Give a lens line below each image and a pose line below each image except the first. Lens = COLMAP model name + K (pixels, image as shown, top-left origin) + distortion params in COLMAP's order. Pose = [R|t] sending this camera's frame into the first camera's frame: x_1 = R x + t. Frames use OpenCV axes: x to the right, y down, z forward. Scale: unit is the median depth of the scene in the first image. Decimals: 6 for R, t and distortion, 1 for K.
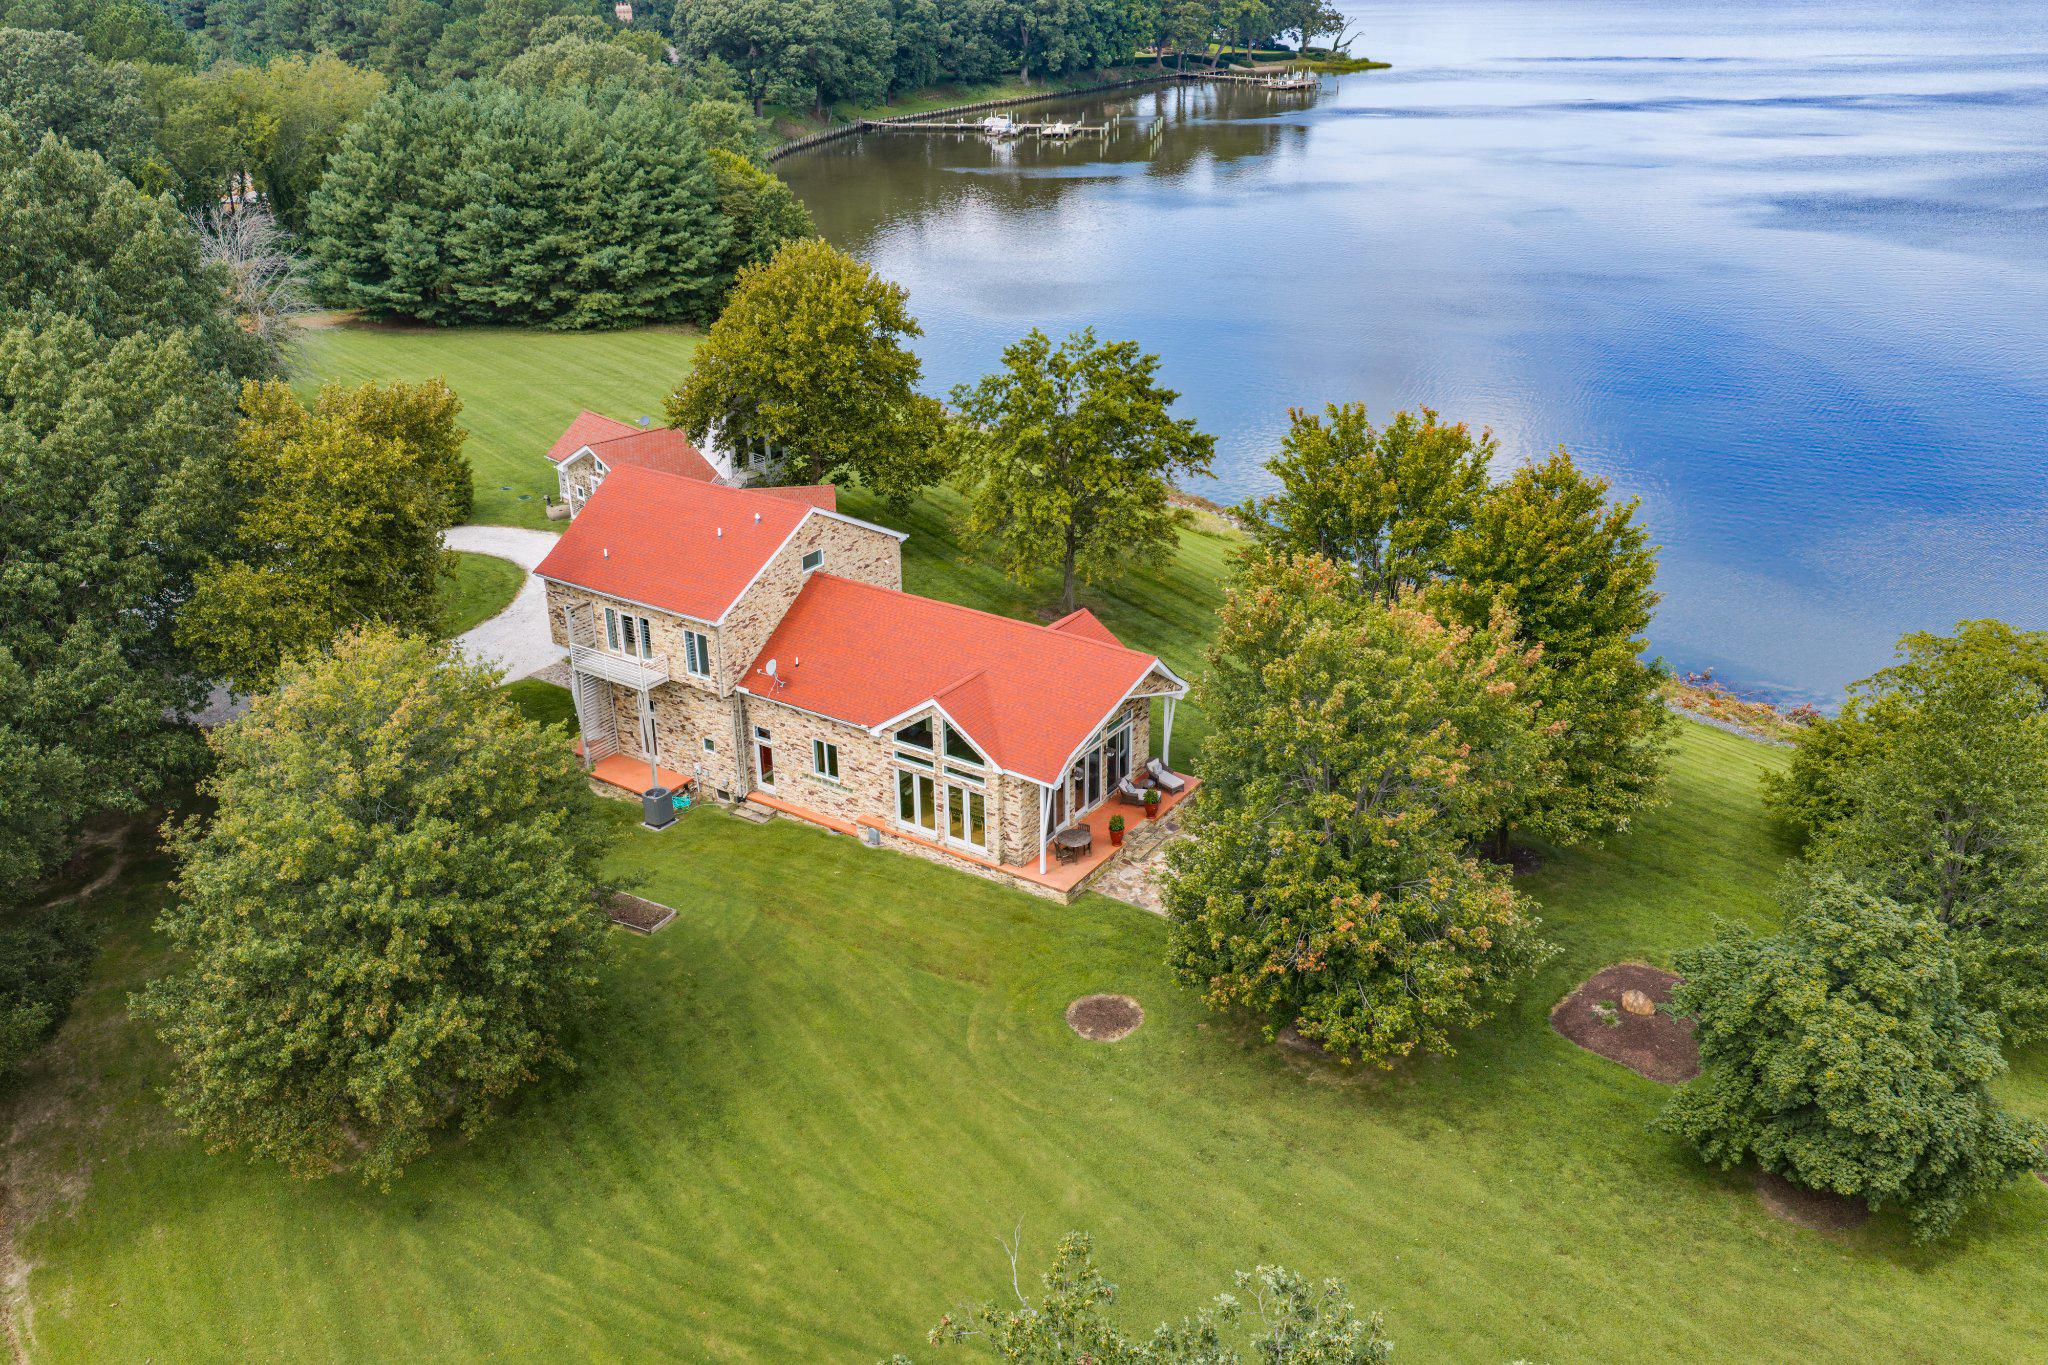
lens RADIAL K [[1699.2, 0, 1020.5], [0, 1699.2, 688.8], [0, 0, 1]] dist [0.016937, -0.030054]
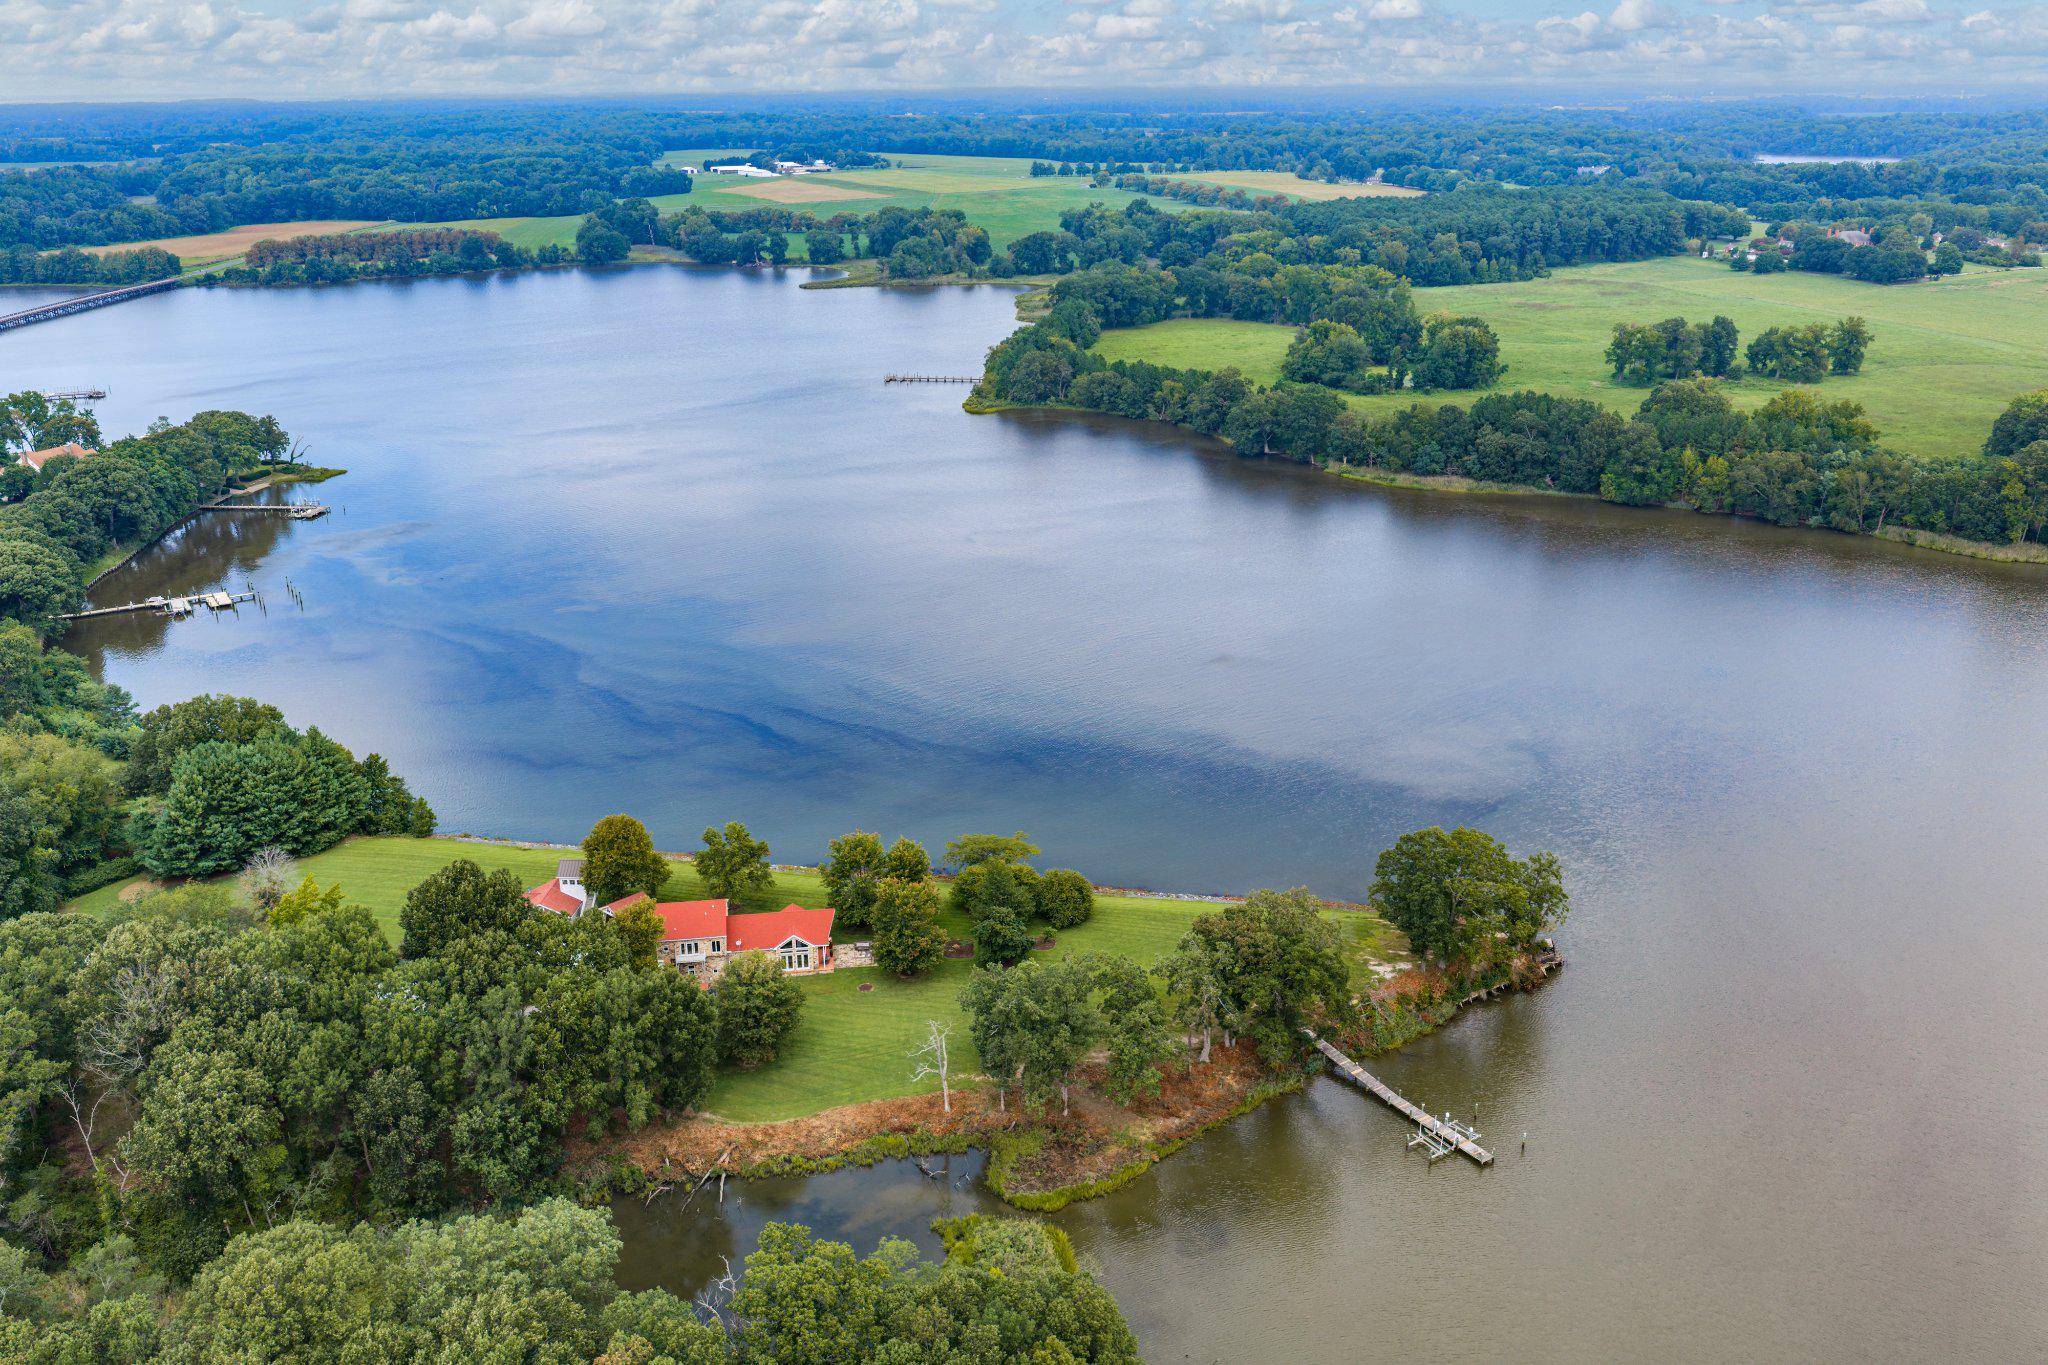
lens RADIAL K [[1699.2, 0, 1020.5], [0, 1699.2, 688.8], [0, 0, 1]] dist [0.016937, -0.030054]
pose [[0.739286, -0.219451, 0.636630, -1.400287], [0.277071, 0.960803, 0.009448, -0.297658], [-0.613749, 0.169407, 0.771112, -1.709720]]
